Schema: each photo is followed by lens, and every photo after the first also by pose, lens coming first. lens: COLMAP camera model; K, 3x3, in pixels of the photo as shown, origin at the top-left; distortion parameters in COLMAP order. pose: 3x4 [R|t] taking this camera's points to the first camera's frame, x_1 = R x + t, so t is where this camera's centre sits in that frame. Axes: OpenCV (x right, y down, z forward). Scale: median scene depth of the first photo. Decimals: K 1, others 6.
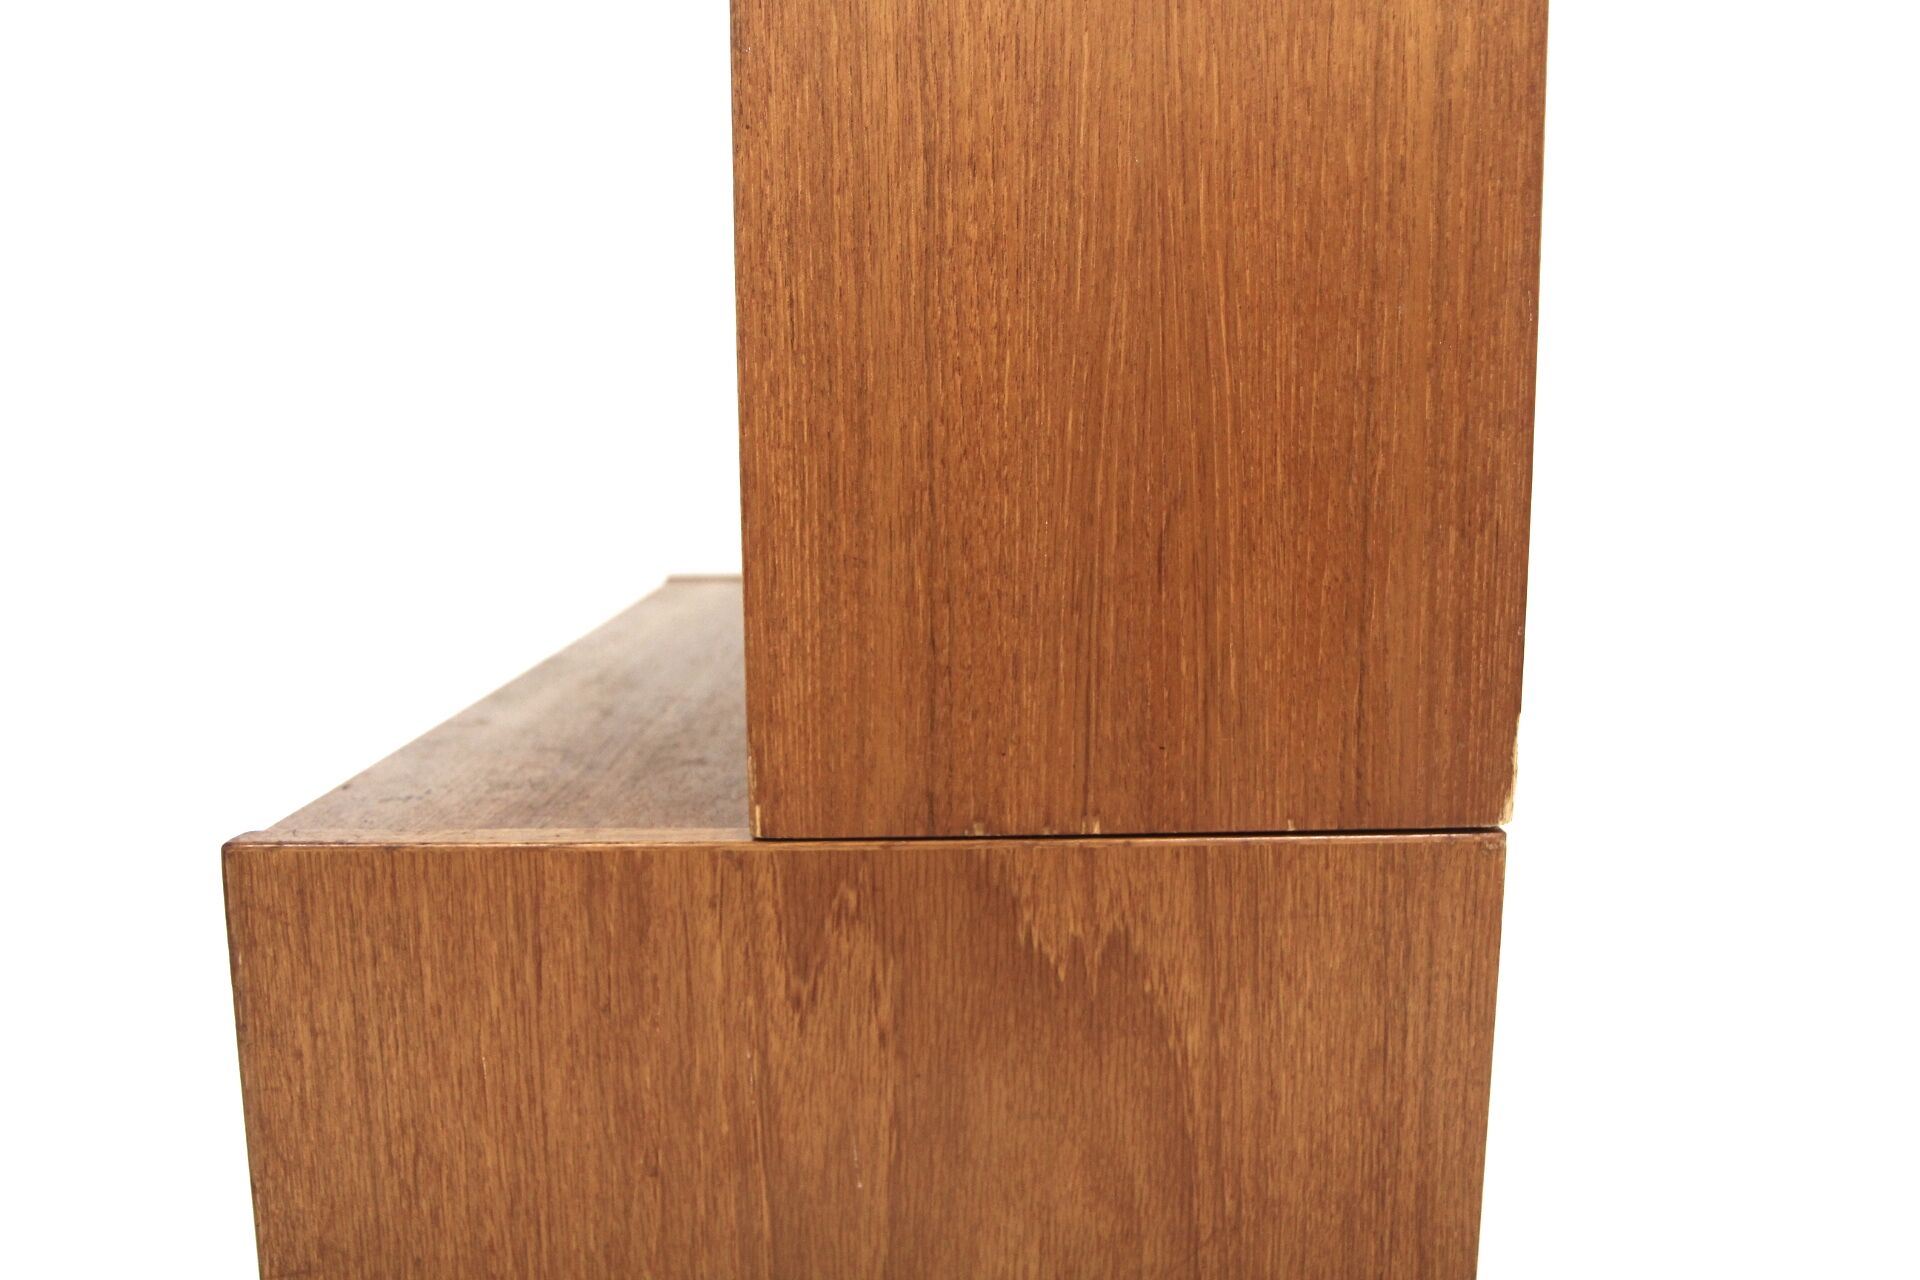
lens RADIAL K [[1508.1, 0, 960.0], [0, 1508.1, 640.0], [0, 0, 1]] dist [-0.093791, 0.003895]
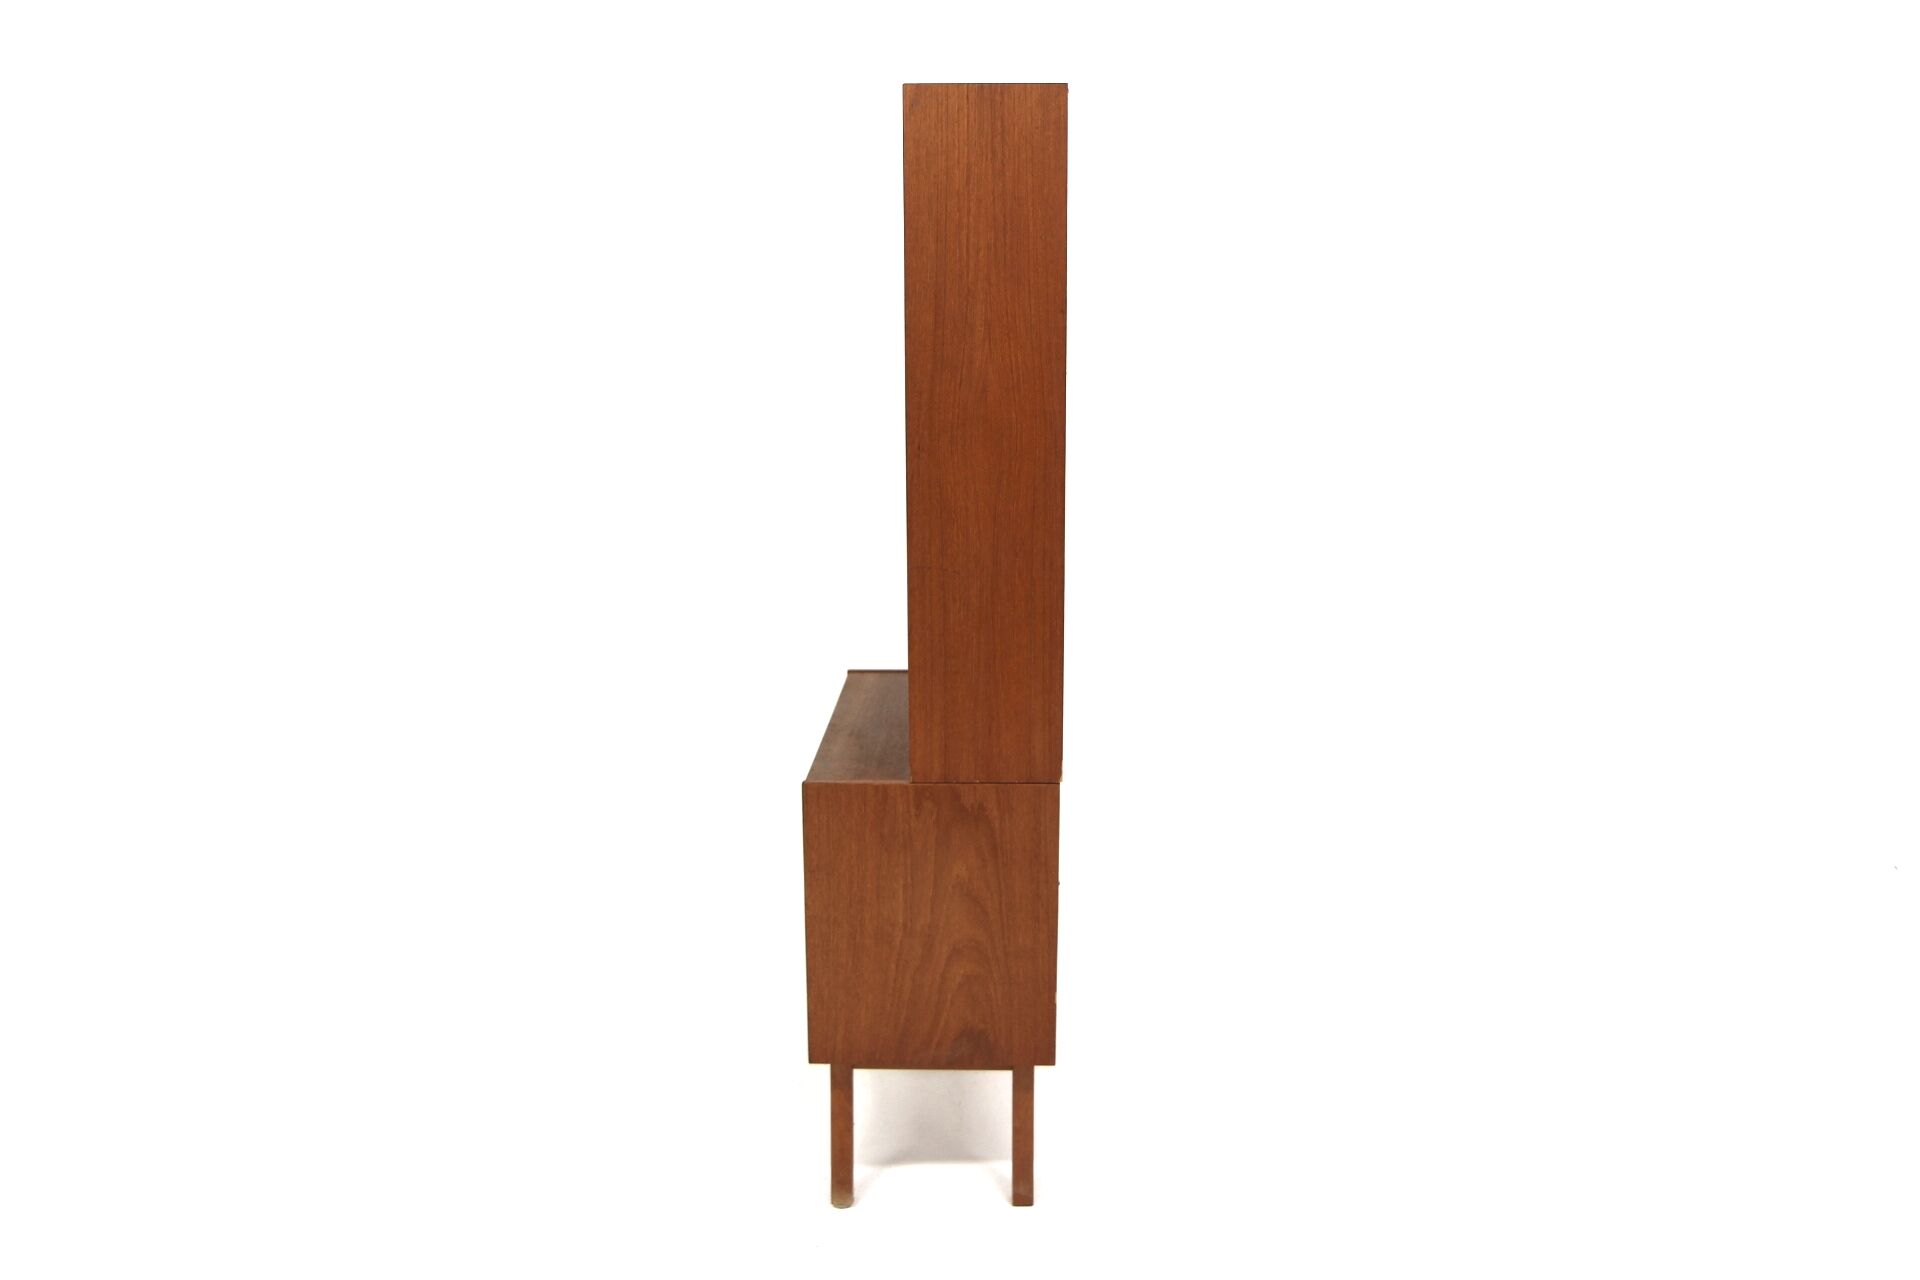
lens RADIAL K [[1508.1, 0, 960.0], [0, 1508.1, 640.0], [0, 0, 1]] dist [-0.093791, 0.003895]
pose [[0.999720, 0.014288, -0.018888, 0.122382], [-0.013100, 0.998013, 0.061624, -0.654693], [0.019731, -0.061359, 0.997921, -3.983623]]
